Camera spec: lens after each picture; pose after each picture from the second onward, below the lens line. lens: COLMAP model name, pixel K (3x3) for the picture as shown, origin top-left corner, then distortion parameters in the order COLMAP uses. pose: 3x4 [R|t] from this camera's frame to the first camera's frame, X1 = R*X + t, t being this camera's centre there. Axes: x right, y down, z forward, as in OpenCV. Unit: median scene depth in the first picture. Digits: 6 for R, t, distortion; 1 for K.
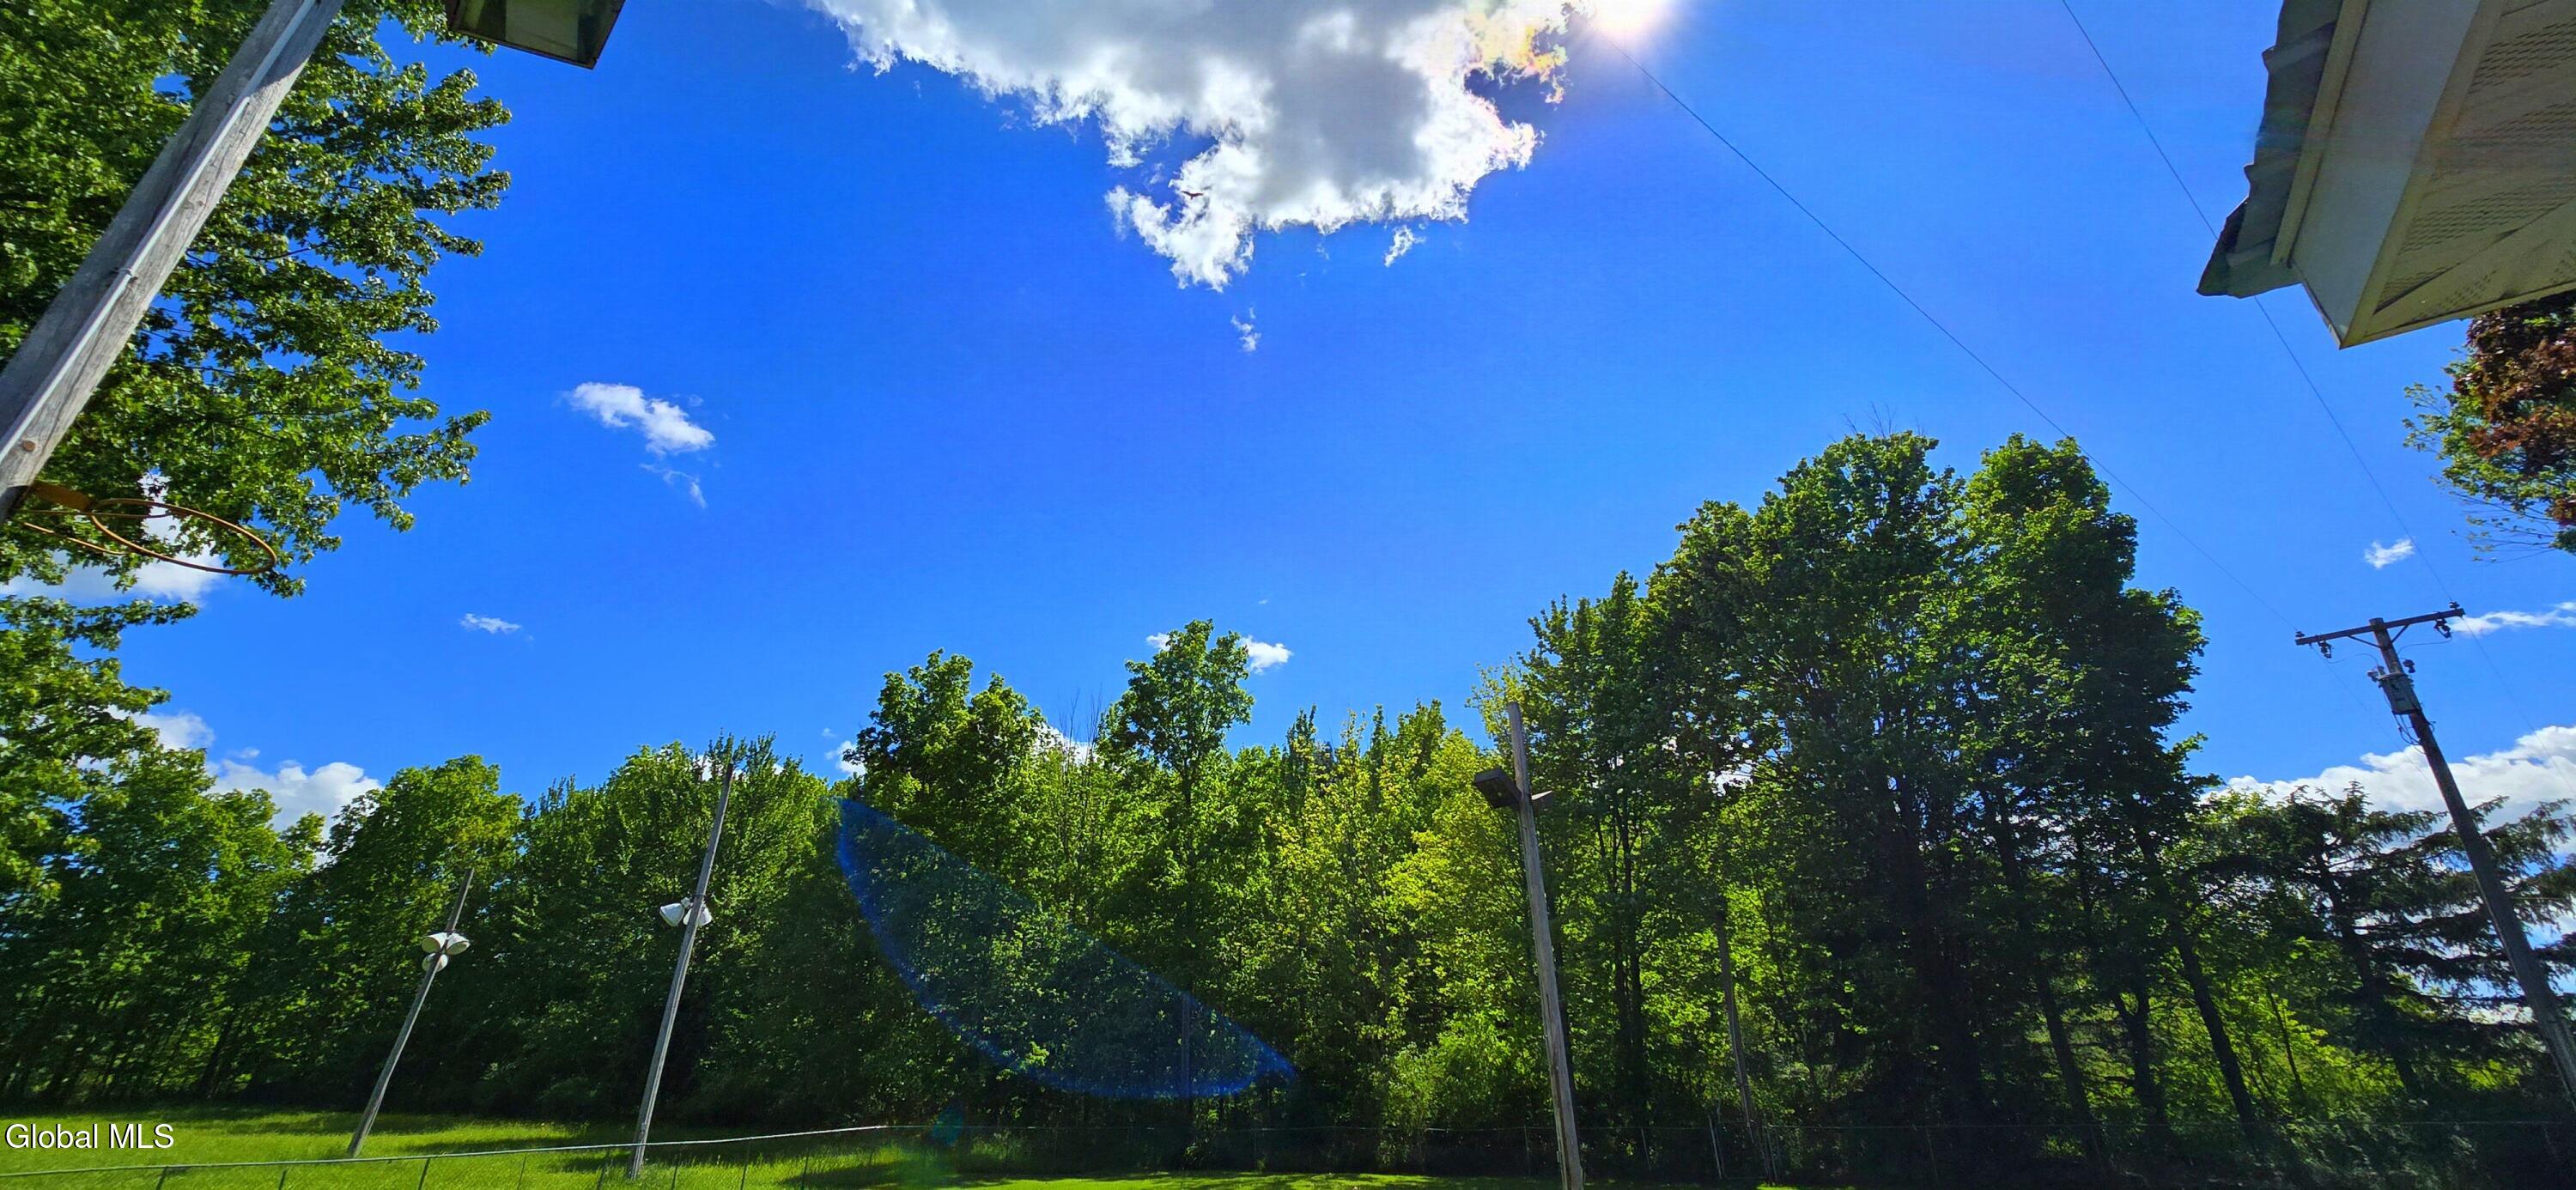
lens RADIAL K [[1068.2, 0, 1286.1], [0, 1068.2, 577.3], [0, 0, 1]] dist [-0.006835, 0.003116]
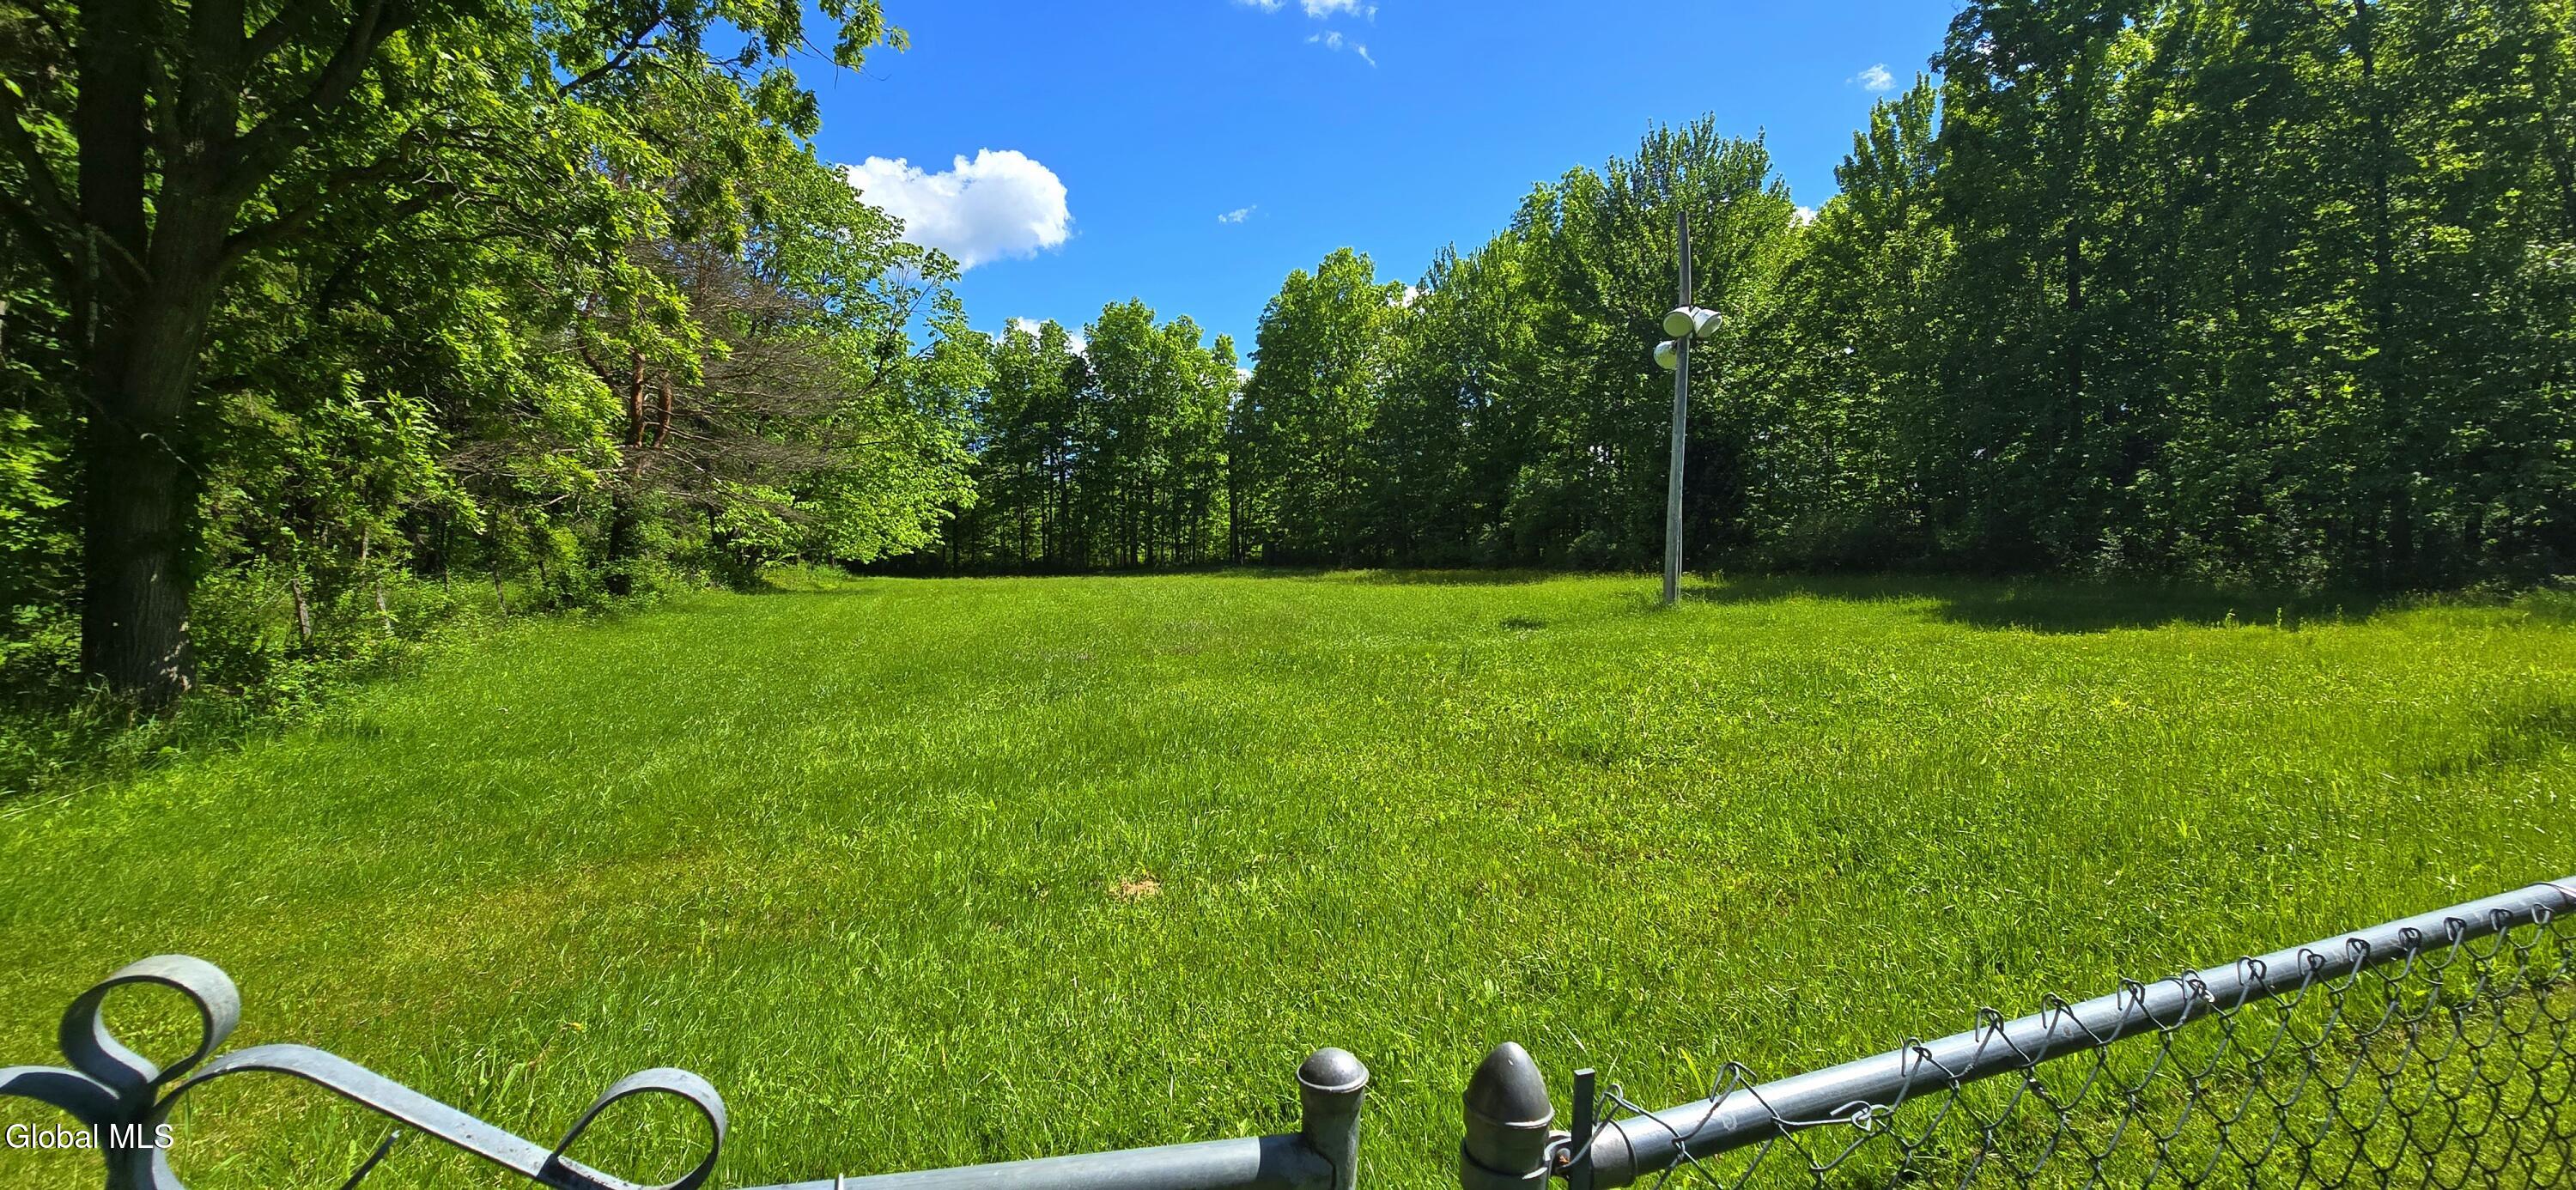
lens RADIAL K [[1058.9, 0, 1286.4], [0, 1058.9, 581.0], [0, 0, 1]] dist [-0.001138, 0.000122]
pose [[0.811212, 0.001315, -0.584750, -0.269171], [0.251683, 0.901846, 0.351183, 0.098443], [0.527816, -0.432056, 0.731258, 0.153538]]
